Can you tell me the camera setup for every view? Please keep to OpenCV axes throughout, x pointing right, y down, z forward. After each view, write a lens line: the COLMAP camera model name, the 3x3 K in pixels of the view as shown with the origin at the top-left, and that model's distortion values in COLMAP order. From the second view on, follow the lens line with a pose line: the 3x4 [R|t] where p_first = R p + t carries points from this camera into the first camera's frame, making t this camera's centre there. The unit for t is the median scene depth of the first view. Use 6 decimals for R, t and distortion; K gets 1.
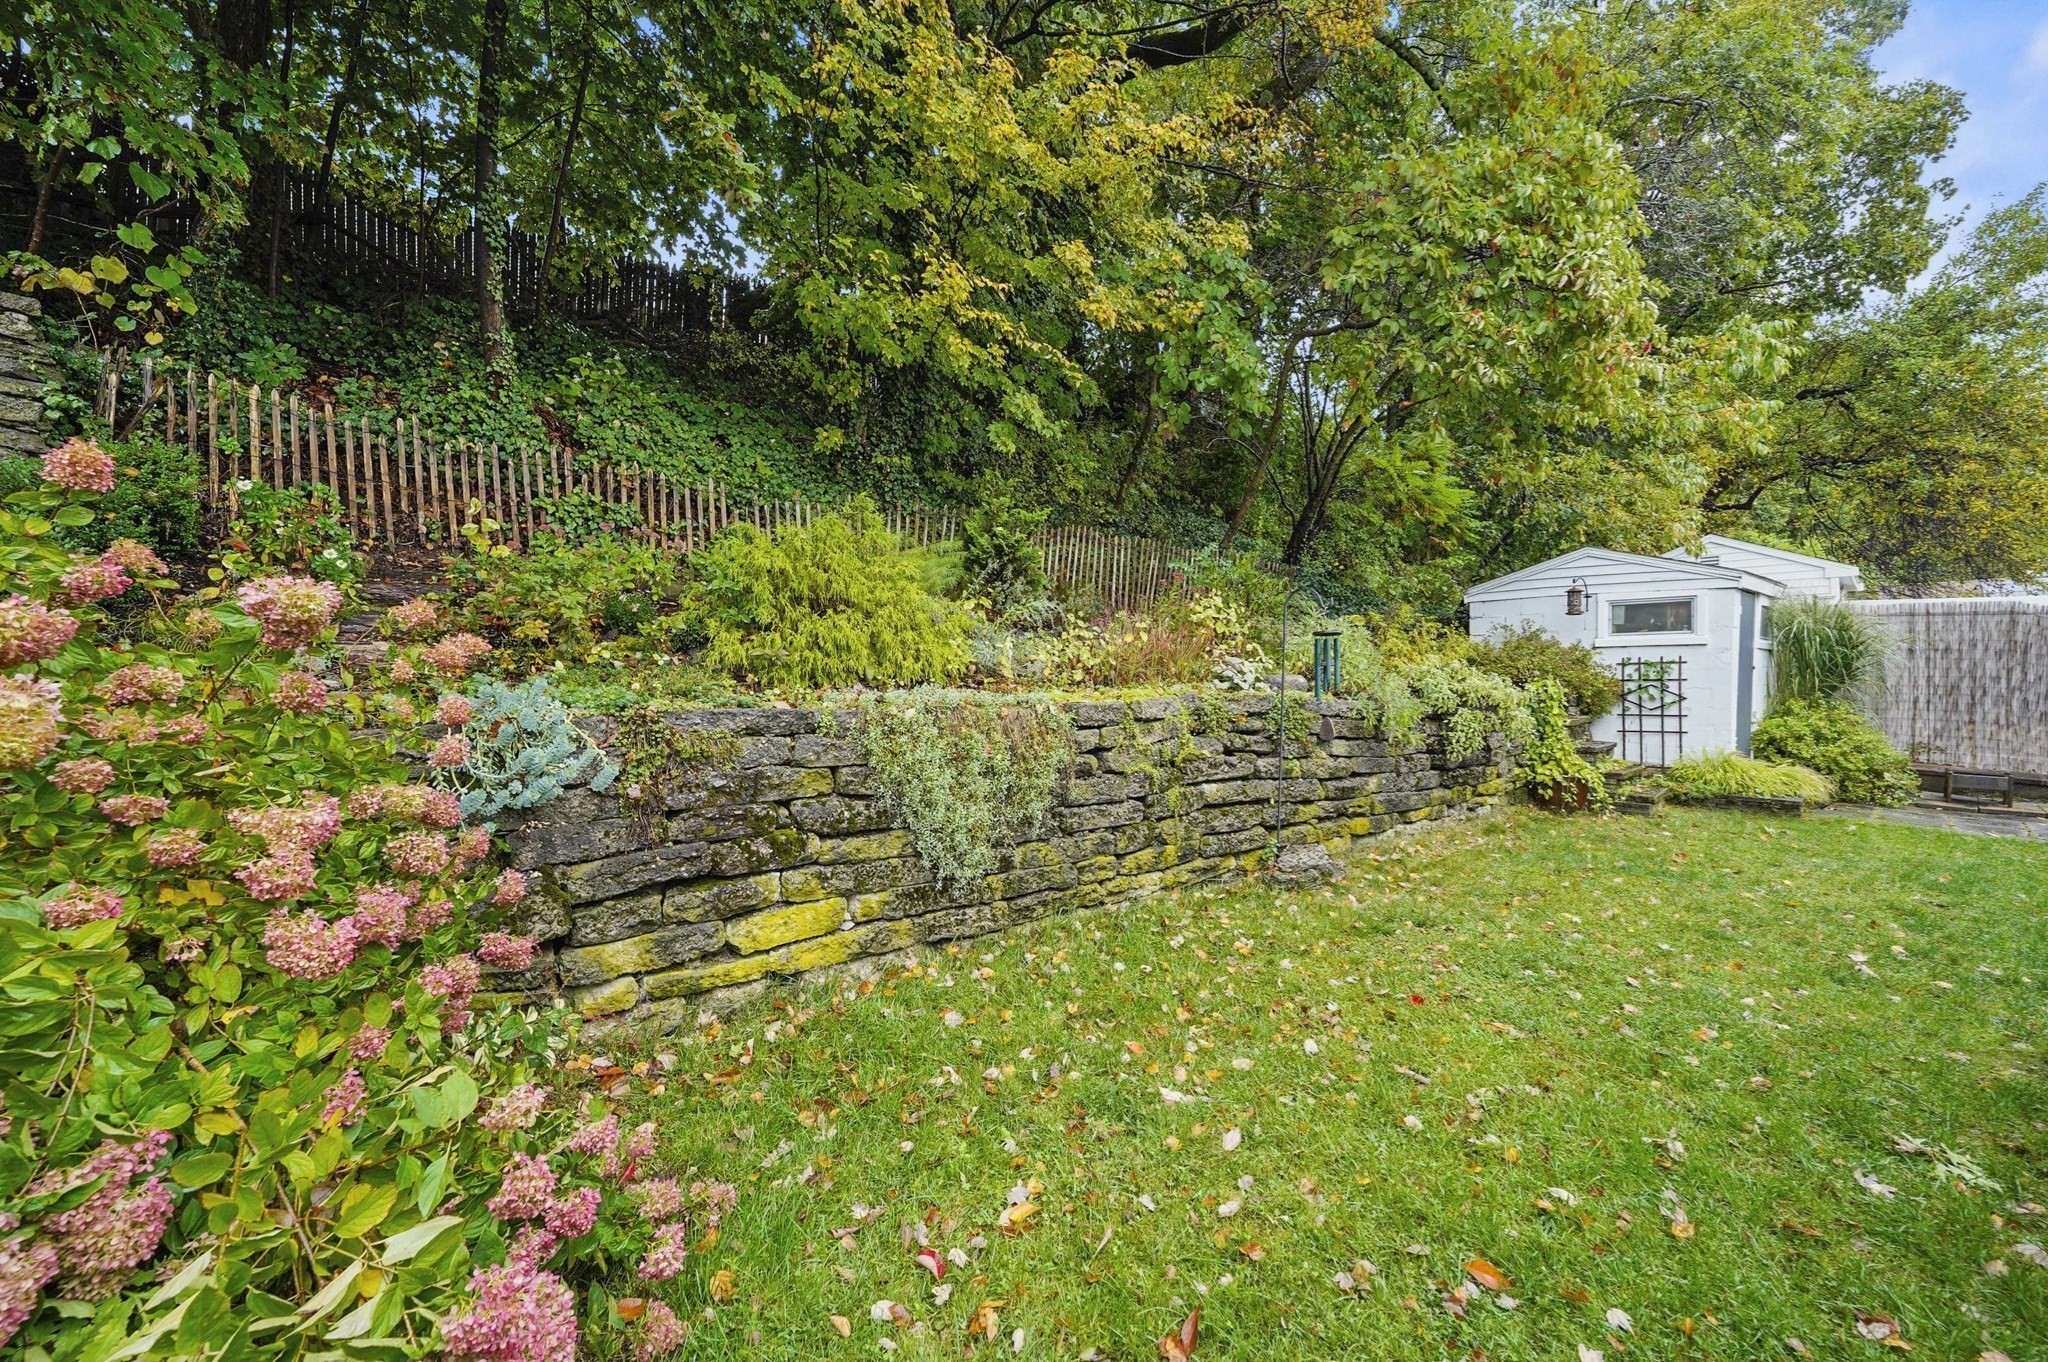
lens RADIAL K [[837.8, 0, 1031.9], [0, 837.8, 684.3], [0, 0, 1]] dist [-0.003709, -0.000221]
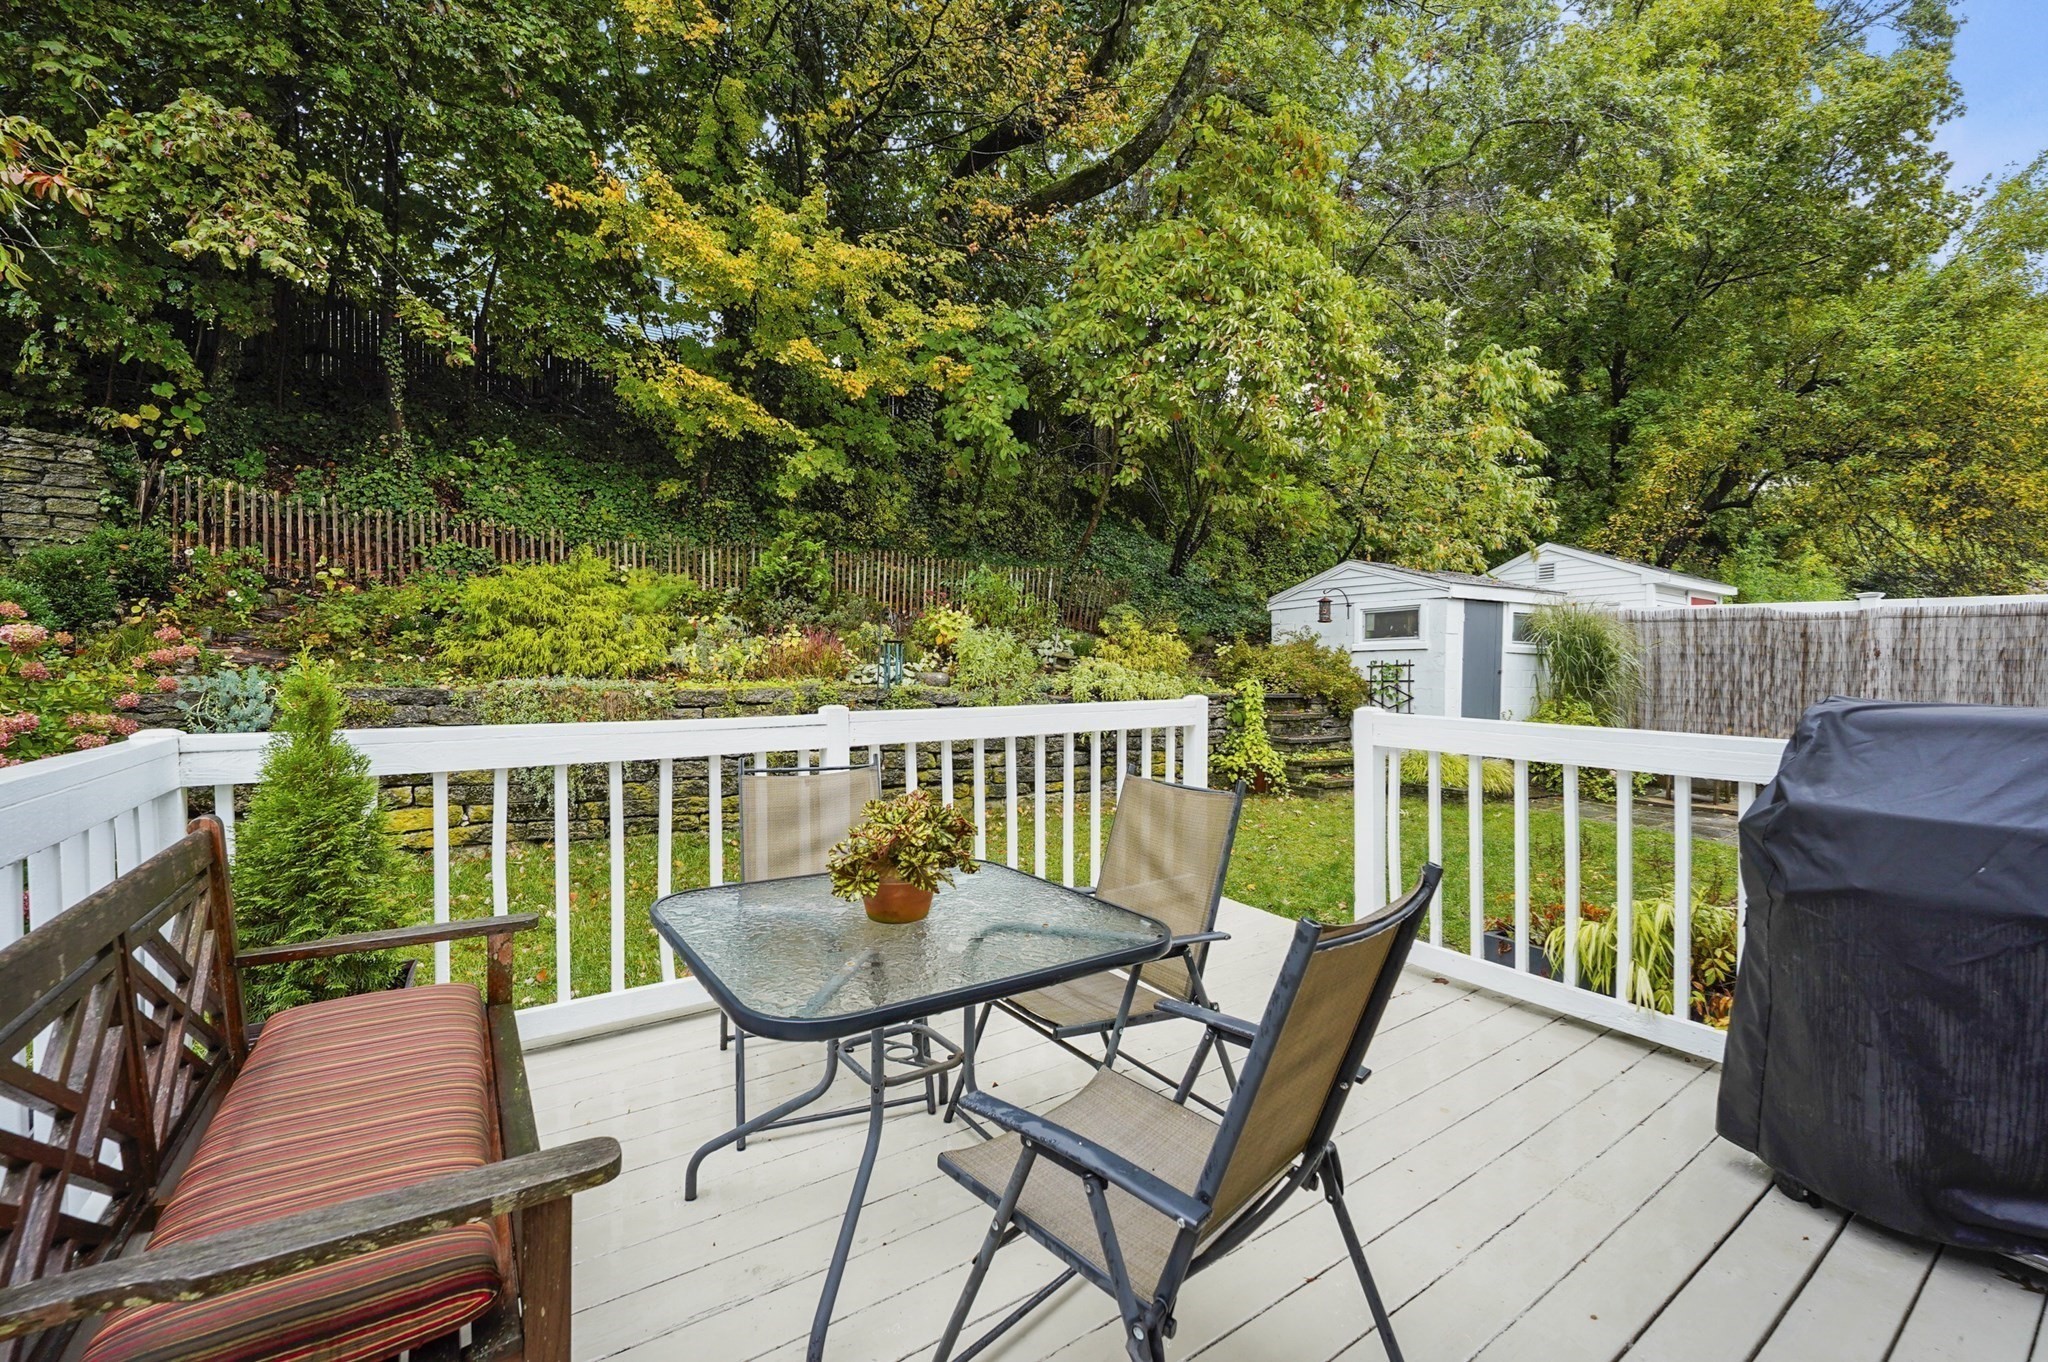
lens RADIAL K [[845.0, 0, 1024.0], [0, 845.0, 681.0], [0, 0, 1]] dist [-0.003203, -0.000794]
pose [[0.987540, 0.007607, -0.157185, 0.551403], [-0.008648, 0.999945, -0.005940, 0.006675], [0.157131, 0.007226, 0.987551, -0.220454]]
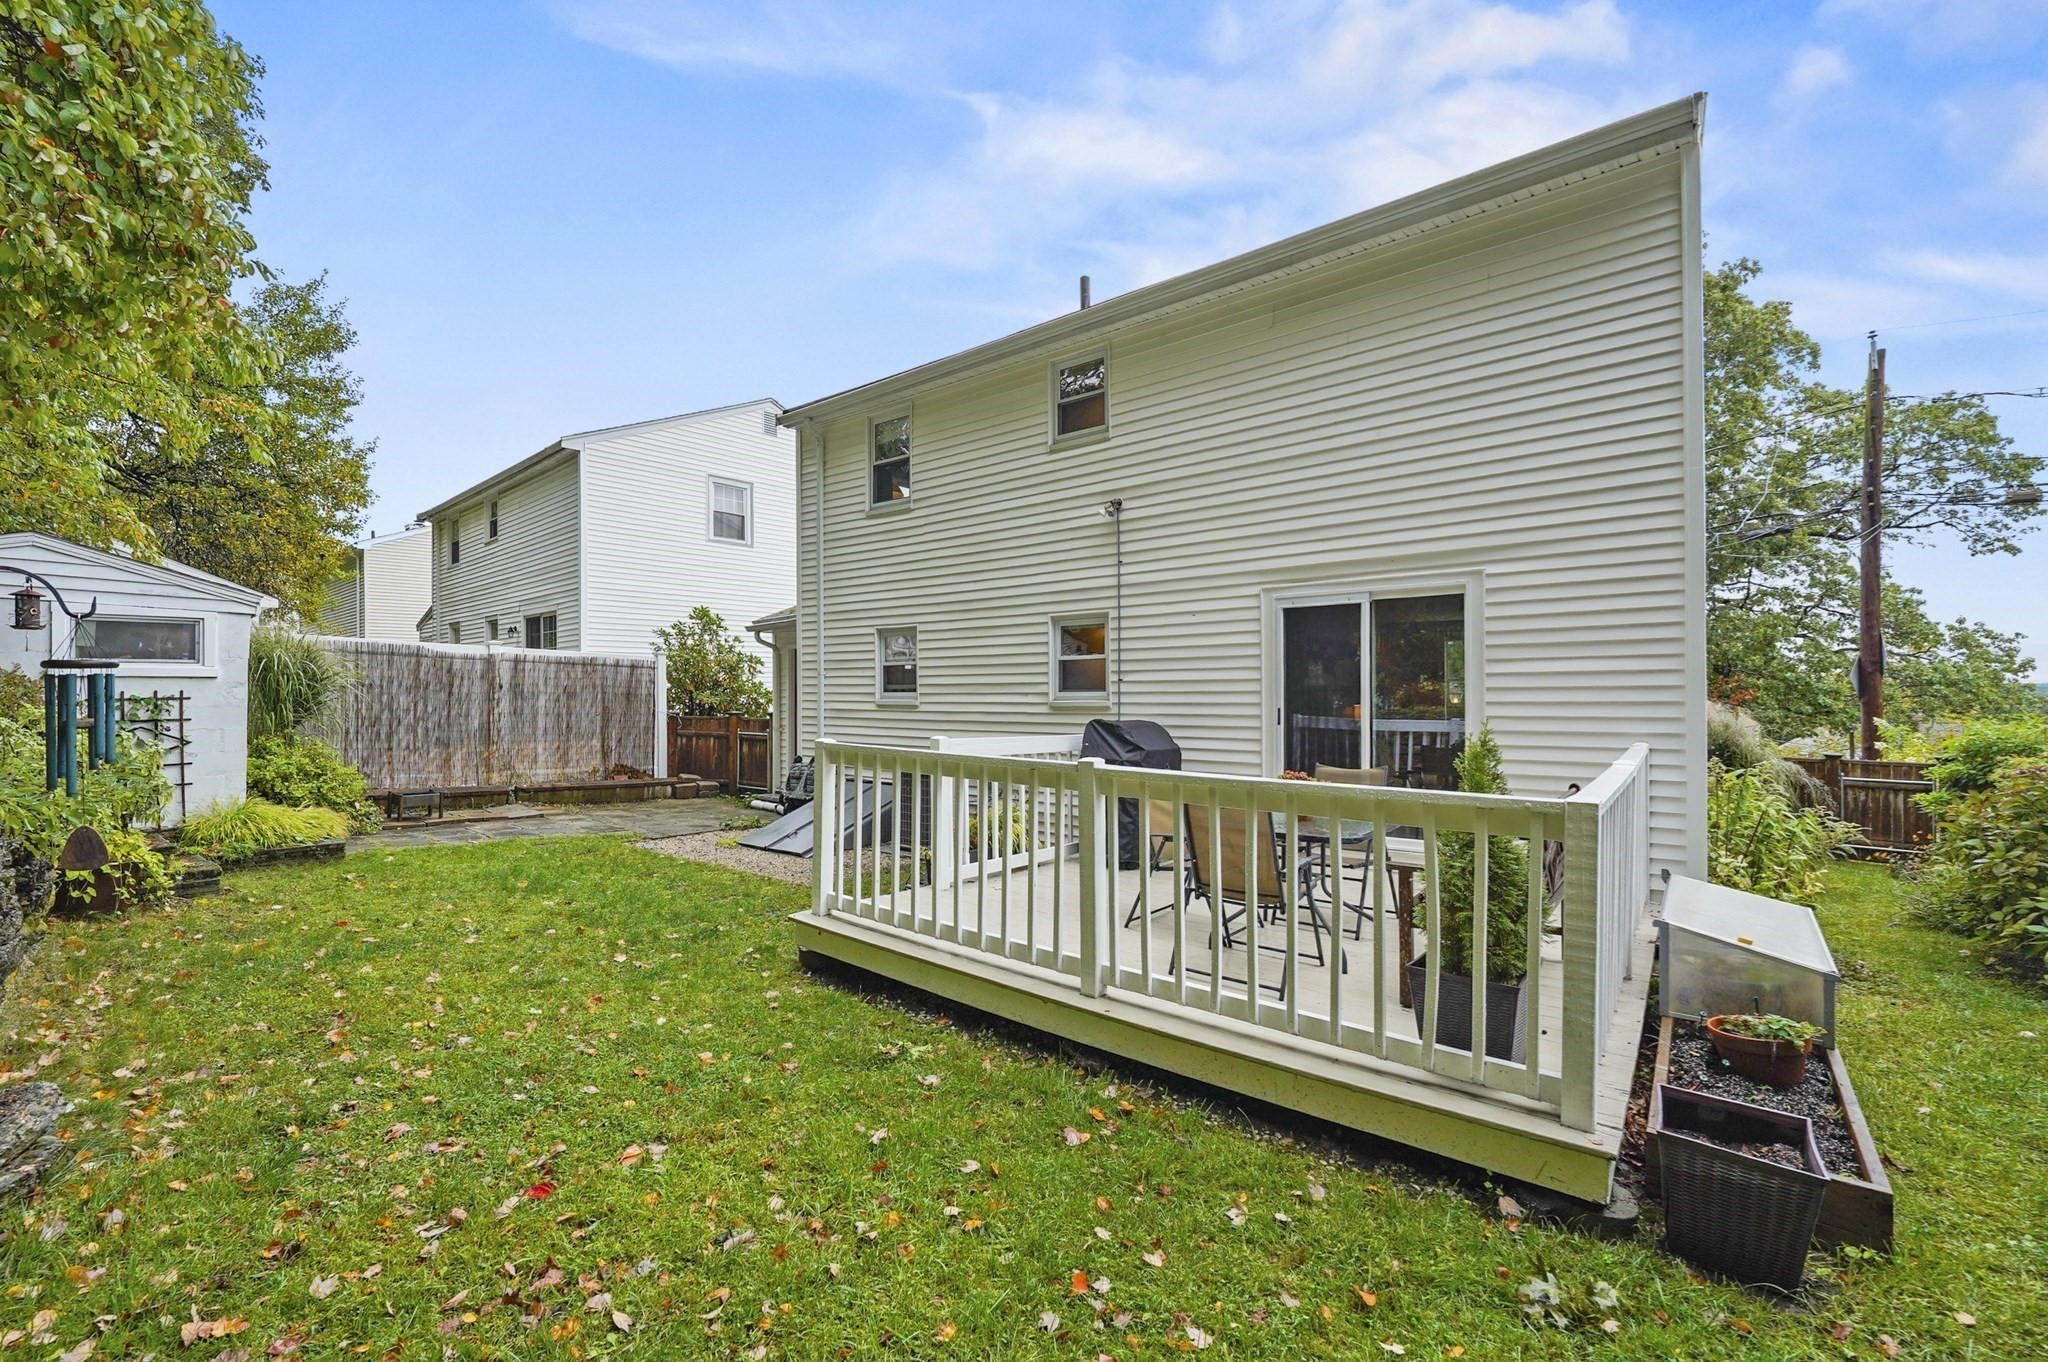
lens RADIAL K [[845.0, 0, 1024.0], [0, 845.0, 681.0], [0, 0, 1]] dist [-0.003203, -0.000794]
pose [[-0.113784, 0.015588, 0.993383, -0.161560], [0.016362, 0.999771, -0.013814, -0.022548], [-0.993371, 0.014682, -0.114013, 0.342863]]
